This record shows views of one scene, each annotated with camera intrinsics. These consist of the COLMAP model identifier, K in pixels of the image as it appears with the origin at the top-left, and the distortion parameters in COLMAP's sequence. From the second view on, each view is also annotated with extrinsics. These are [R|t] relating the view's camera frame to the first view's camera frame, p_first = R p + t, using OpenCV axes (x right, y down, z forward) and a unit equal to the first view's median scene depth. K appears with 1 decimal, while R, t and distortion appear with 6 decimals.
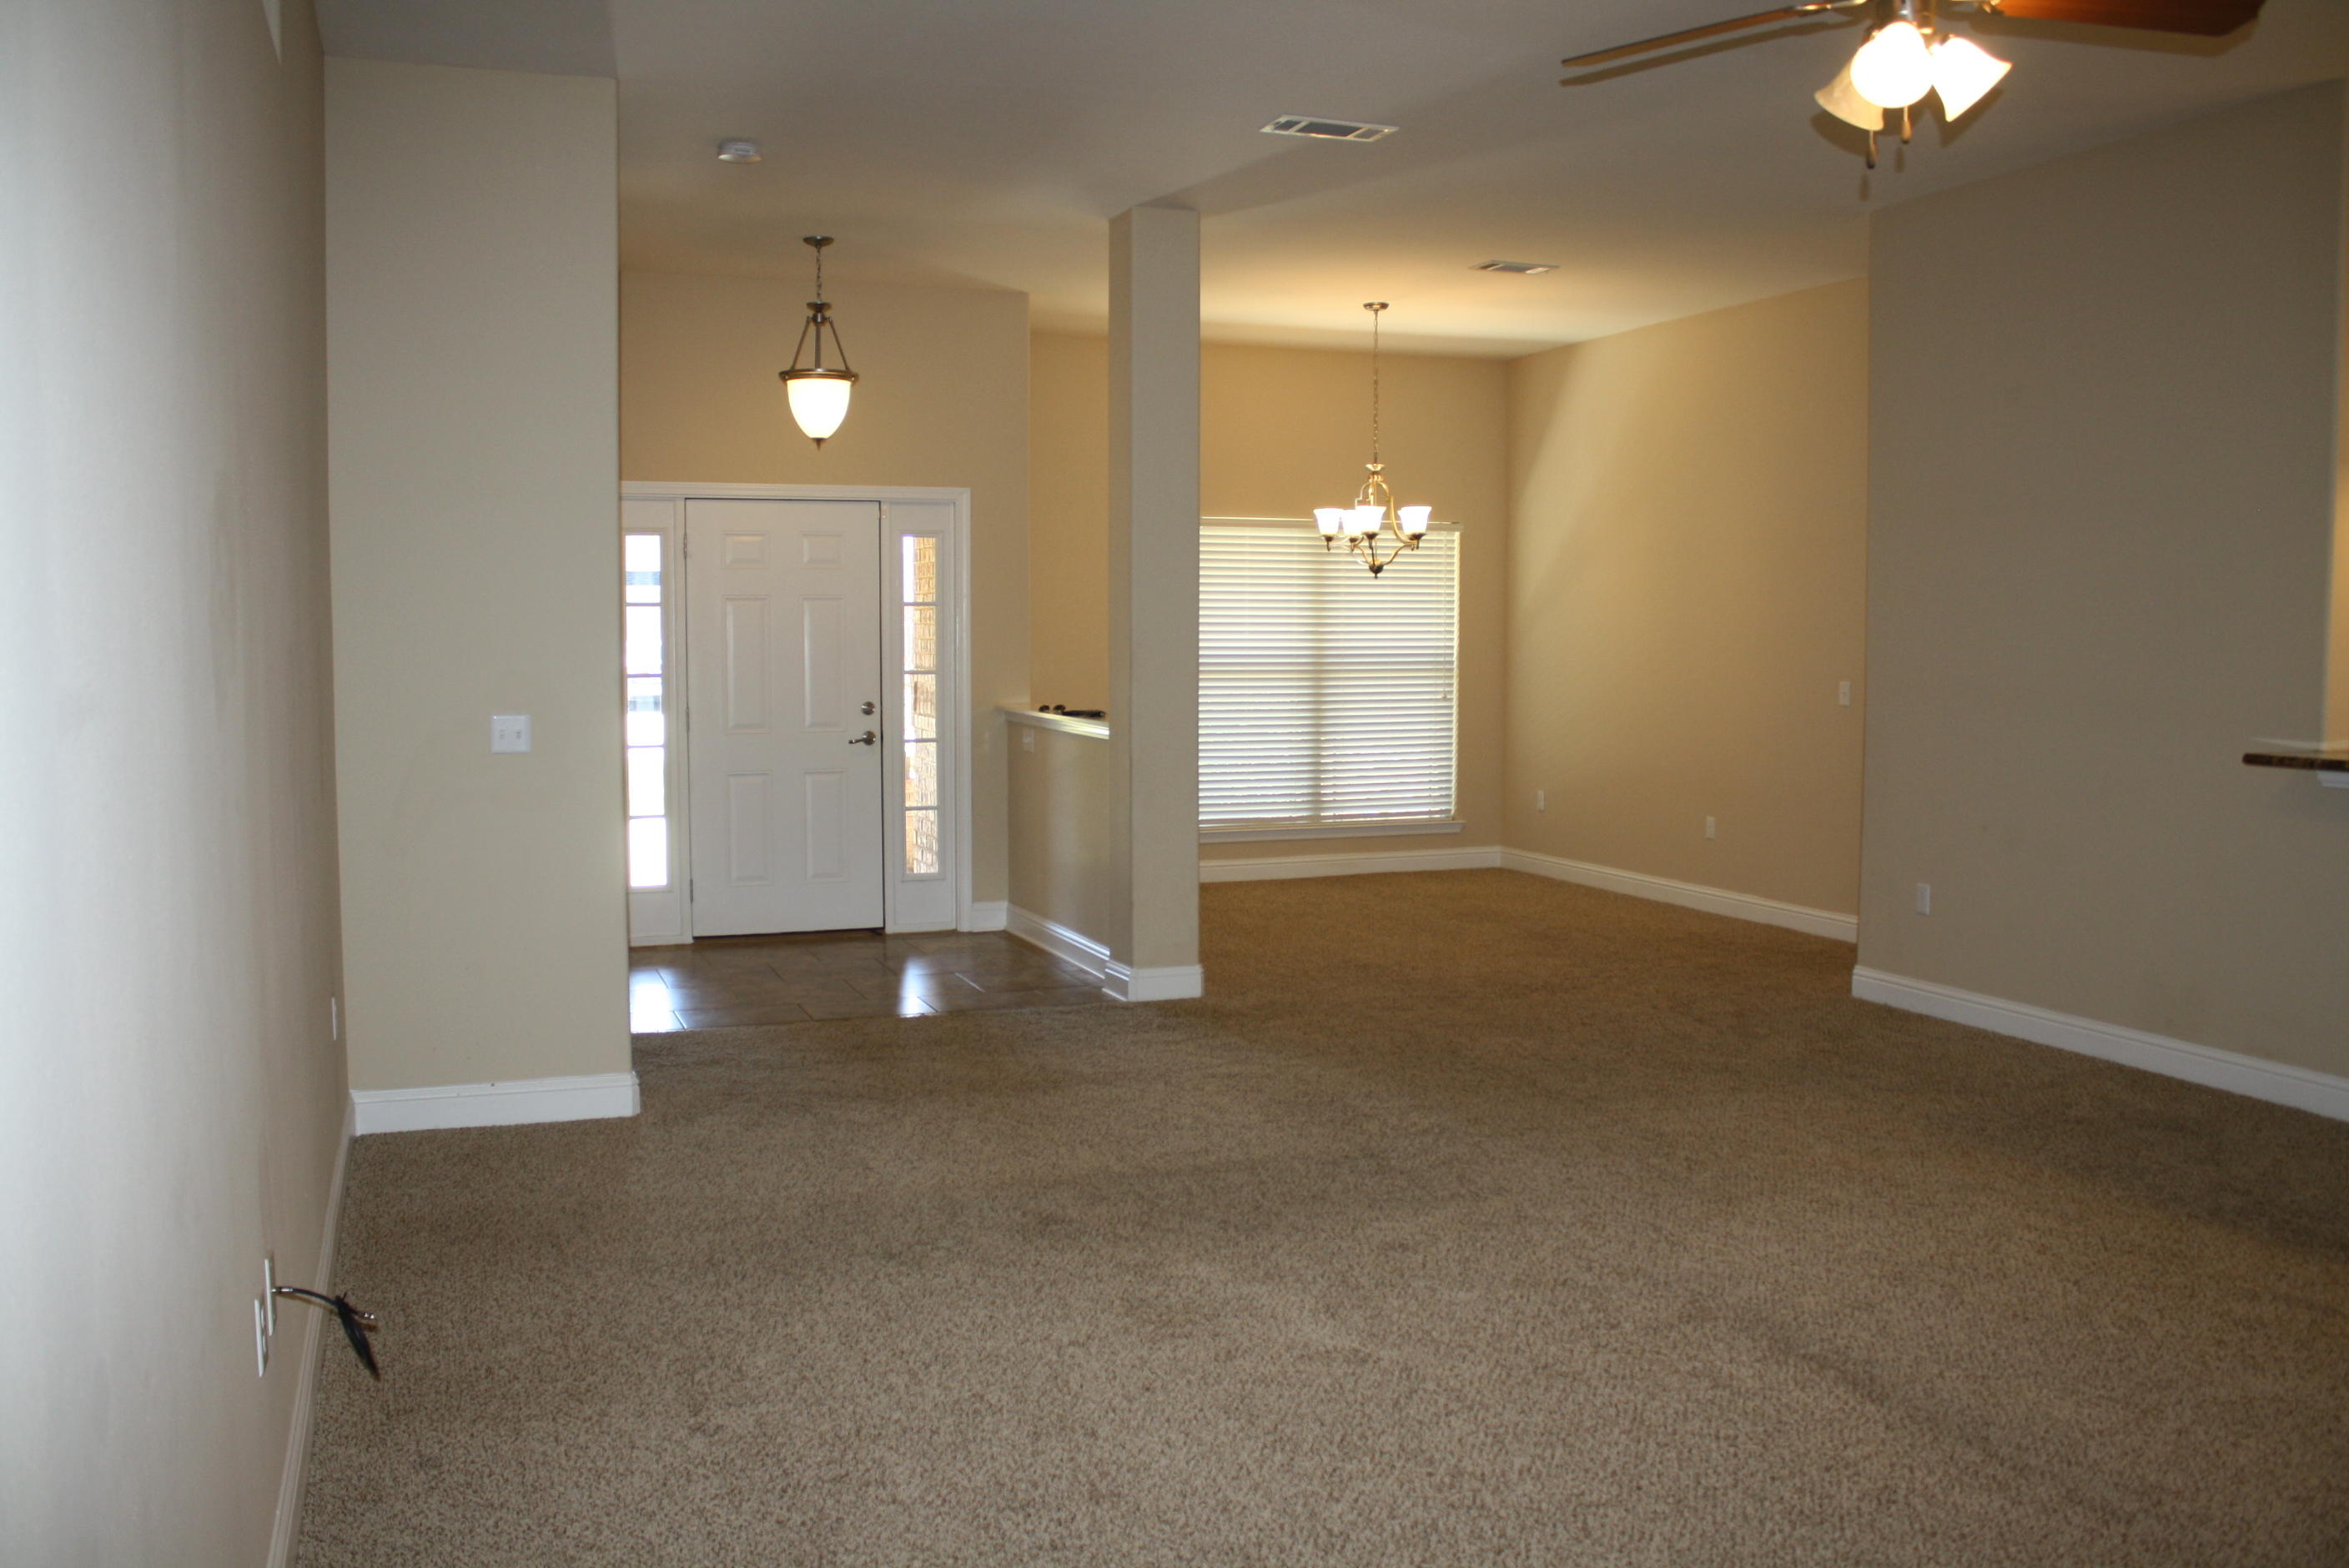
lens RADIAL K [[1968.3, 0, 1174.5], [0, 1968.3, 784.0], [0, 0, 1]] dist [-0.077998, -0.001411]
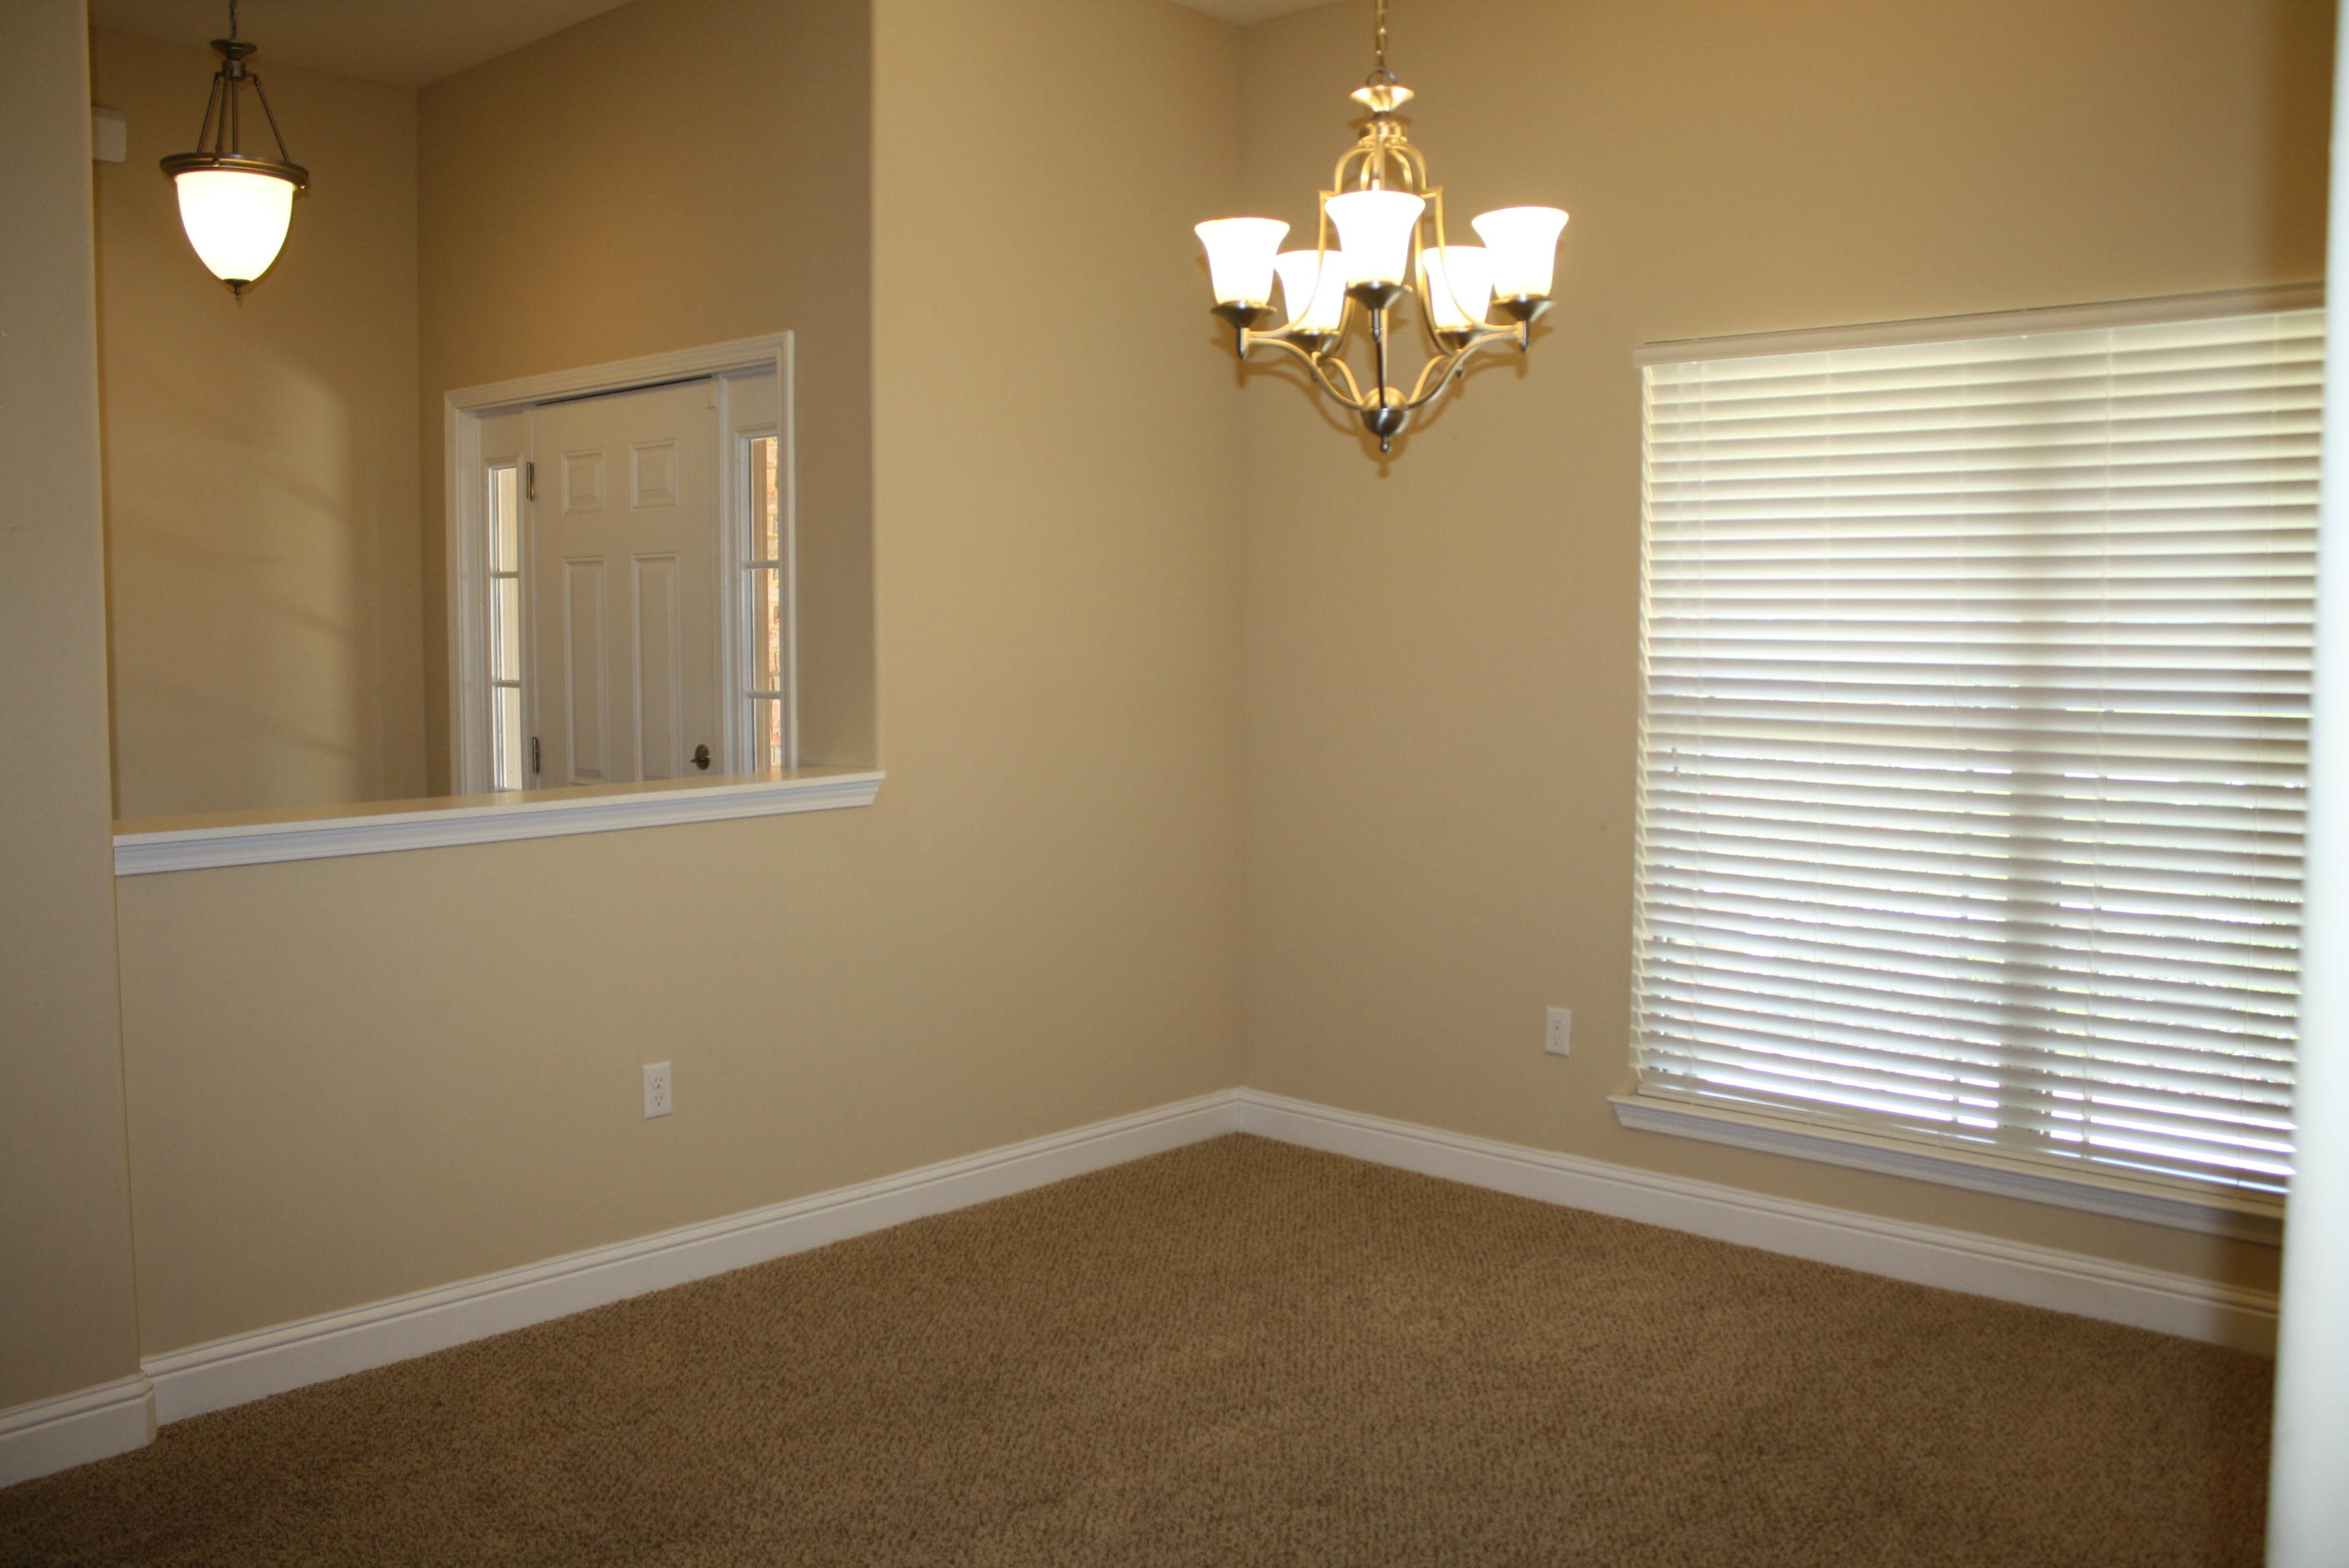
lens RADIAL K [[1968.3, 0, 1174.5], [0, 1968.3, 784.0], [0, 0, 1]] dist [-0.077998, -0.001411]
pose [[0.445927, 0.078700, -0.891603, 0.388017], [-0.066246, 0.996297, 0.054808, -0.069708], [0.892615, 0.034625, 0.449489, 0.869023]]
